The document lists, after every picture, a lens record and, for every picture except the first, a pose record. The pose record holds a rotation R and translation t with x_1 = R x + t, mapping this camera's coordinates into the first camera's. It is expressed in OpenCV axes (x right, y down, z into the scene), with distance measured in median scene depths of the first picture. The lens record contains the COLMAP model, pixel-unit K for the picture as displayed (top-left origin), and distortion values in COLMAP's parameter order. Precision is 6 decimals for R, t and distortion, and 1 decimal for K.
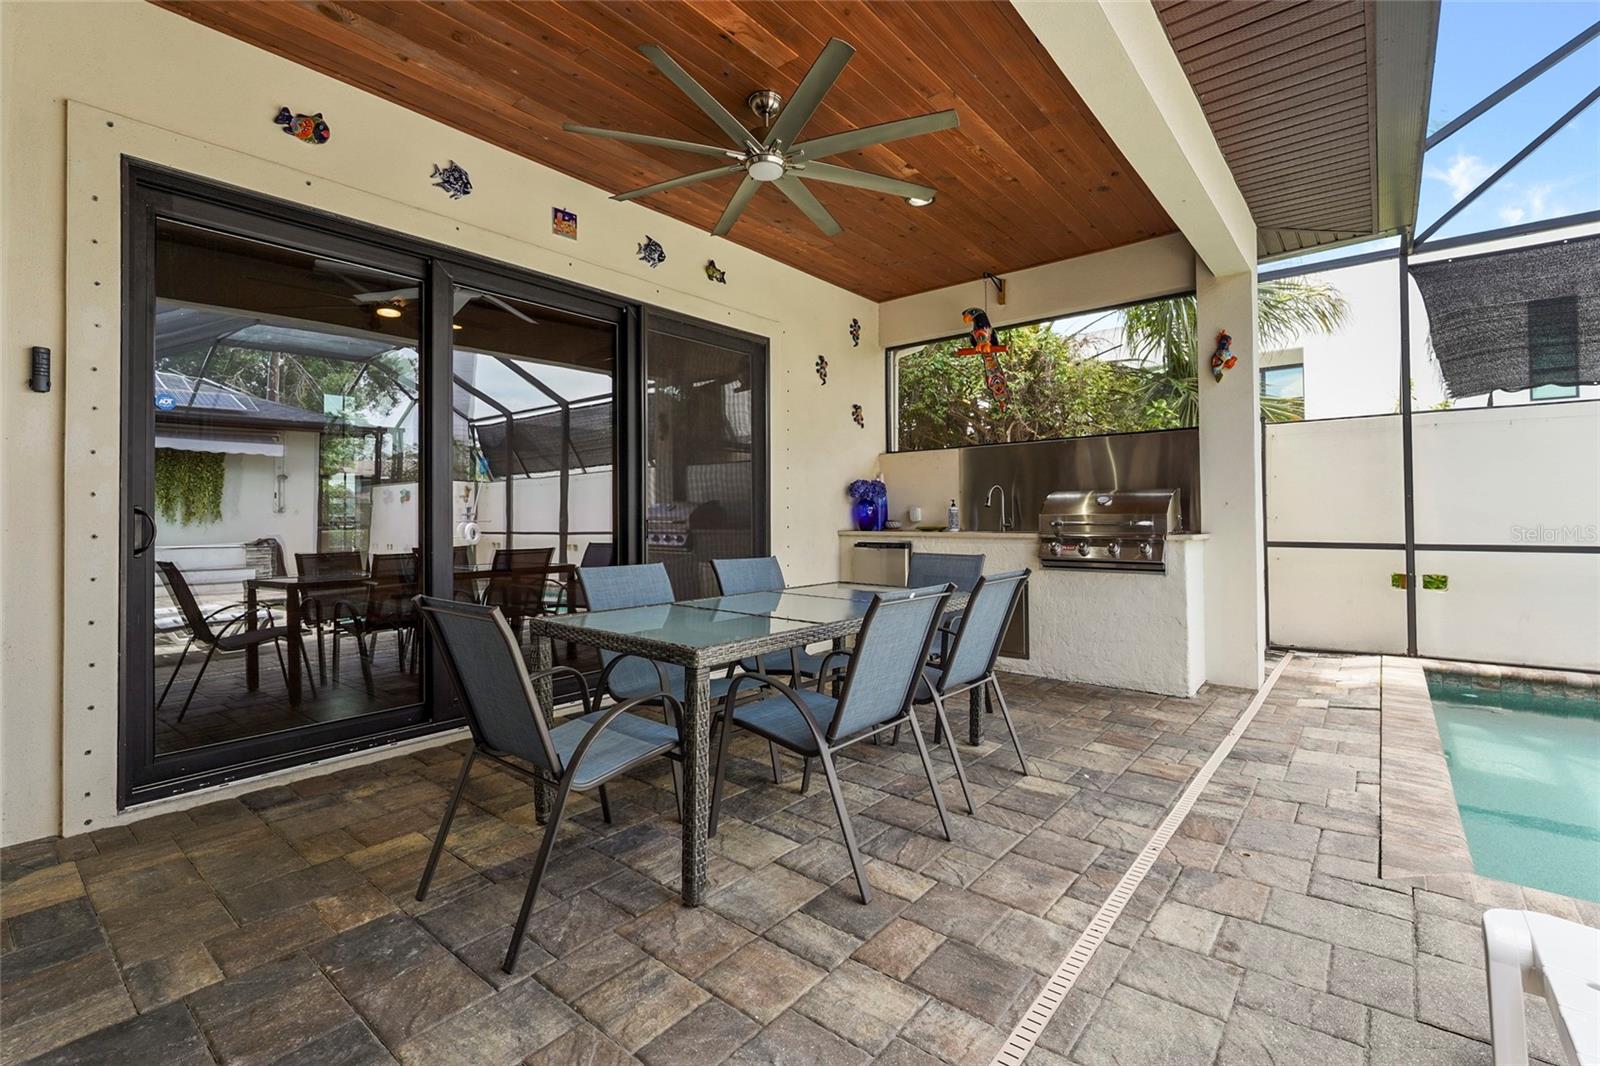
lens RADIAL K [[713.7, 0, 804.7], [0, 713.7, 514.8], [0, 0, 1]] dist [-0.002451, 0.001366]
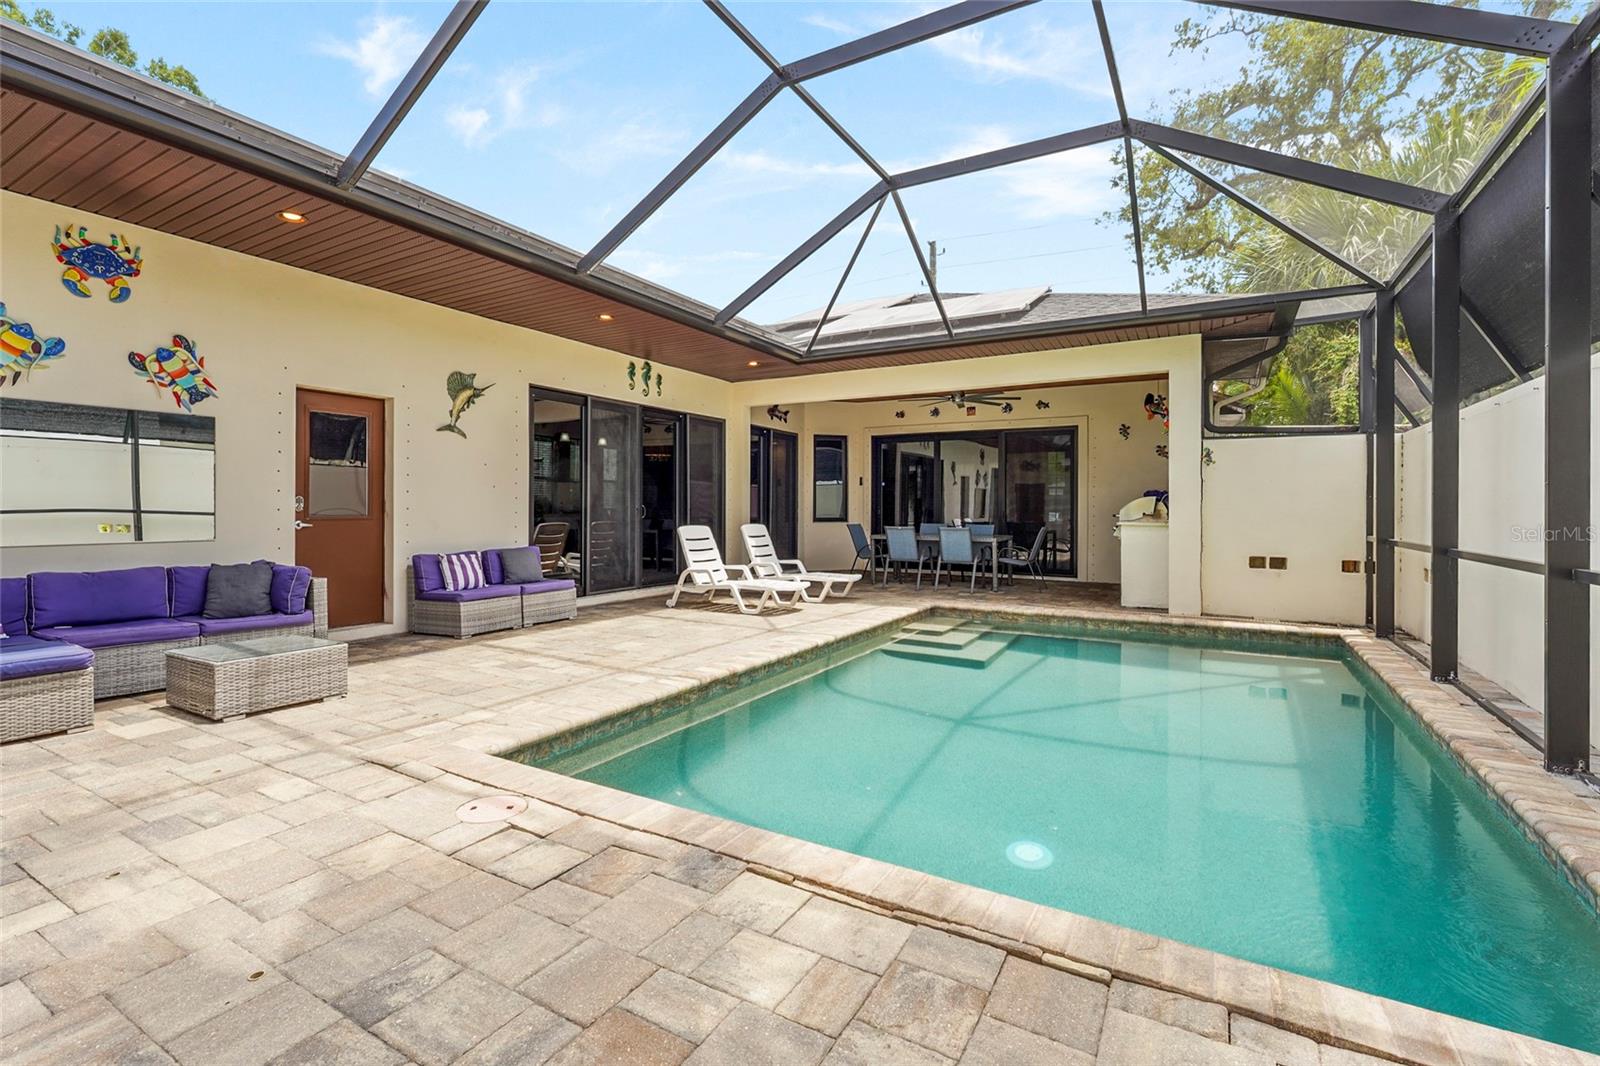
lens RADIAL K [[713.7, 0, 807.7], [0, 713.7, 512.6], [0, 0, 1]] dist [-0.002451, 0.001366]
pose [[0.164414, 0.013083, -0.986305, 2.455964], [-0.003570, 0.999913, 0.012669, -0.020296], [0.986385, 0.001438, 0.164447, -0.155245]]
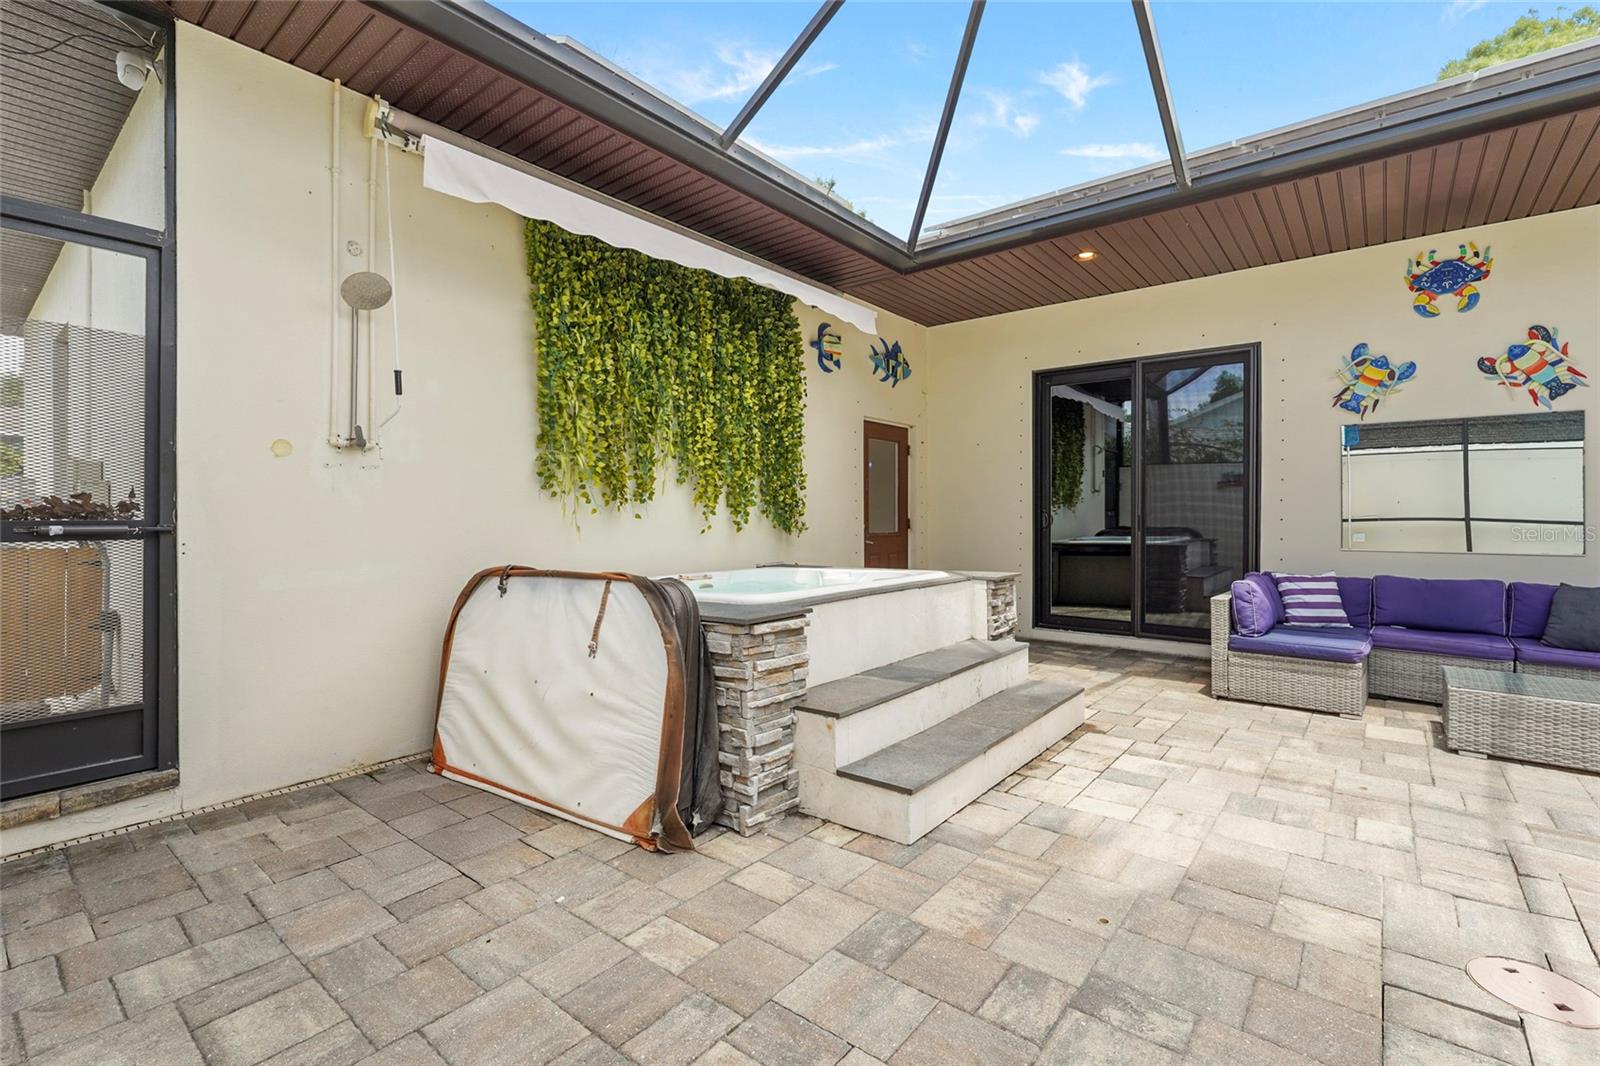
lens RADIAL K [[713.7, 0, 804.0], [0, 713.7, 513.5], [0, 0, 1]] dist [-0.002451, 0.001366]
pose [[-0.999965, 0.006659, -0.005003, 2.202217], [0.006680, 0.999969, -0.004128, -0.018492], [0.004975, -0.004161, -0.999979, 0.075739]]
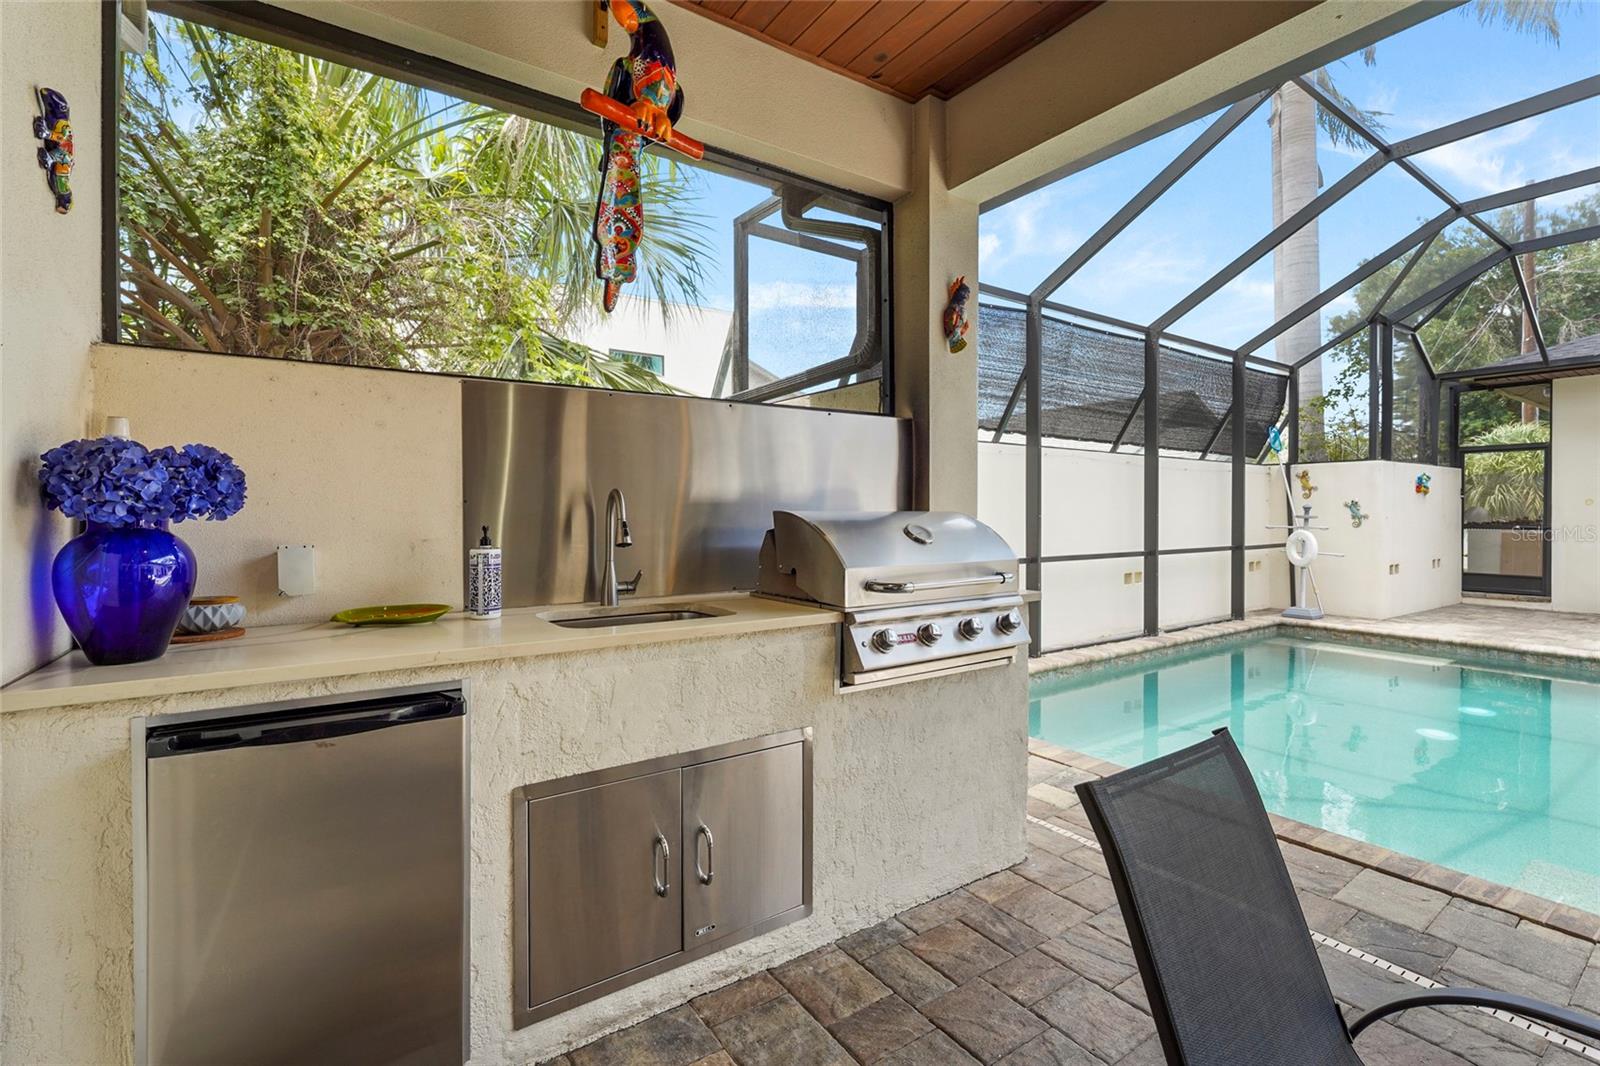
lens RADIAL K [[713.7, 0, 802.9], [0, 713.7, 514.3], [0, 0, 1]] dist [-0.002451, 0.001366]
pose [[0.281454, 0.001304, 0.959574, -0.109810], [-0.006129, 0.999981, 0.000439, -0.039899], [-0.959555, -0.006004, 0.281457, 1.077442]]
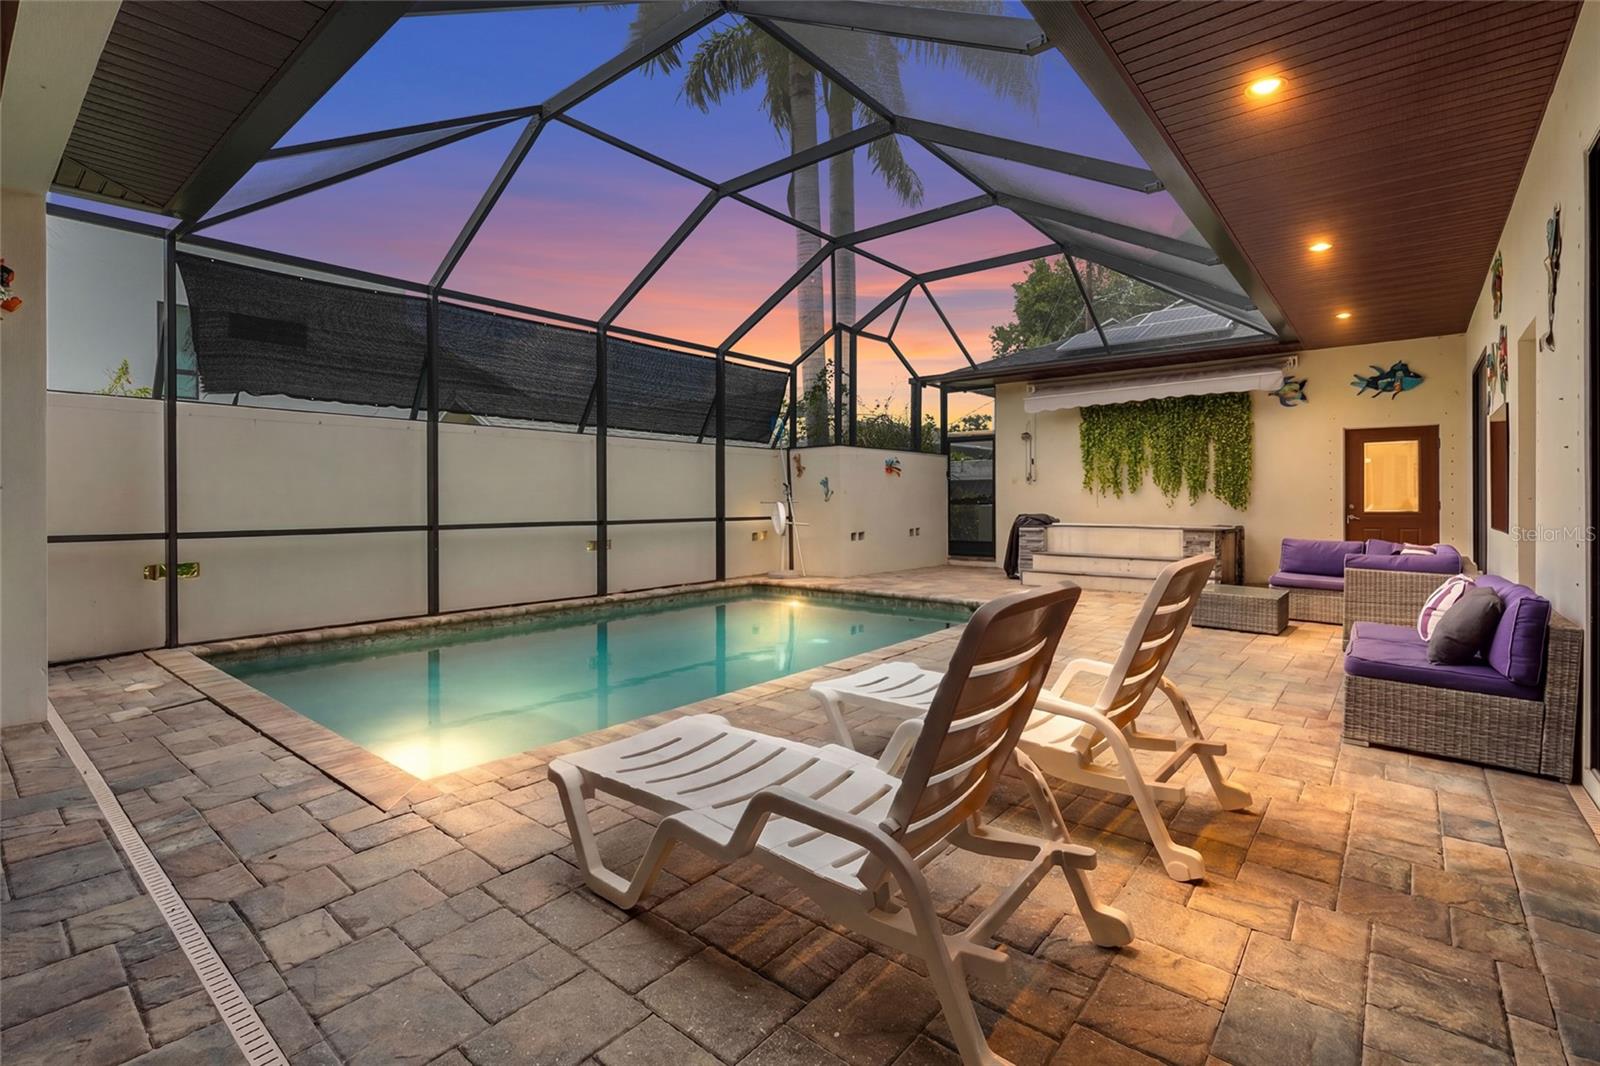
lens RADIAL K [[713.7, 0, 812.2], [0, 713.7, 512.7], [0, 0, 1]] dist [-0.002451, 0.001366]
pose [[0.011691, -0.010747, 0.999874, -0.156813], [-0.000869, 0.999942, 0.010757, 0.001492], [-0.999931, -0.000995, 0.011681, 0.126517]]
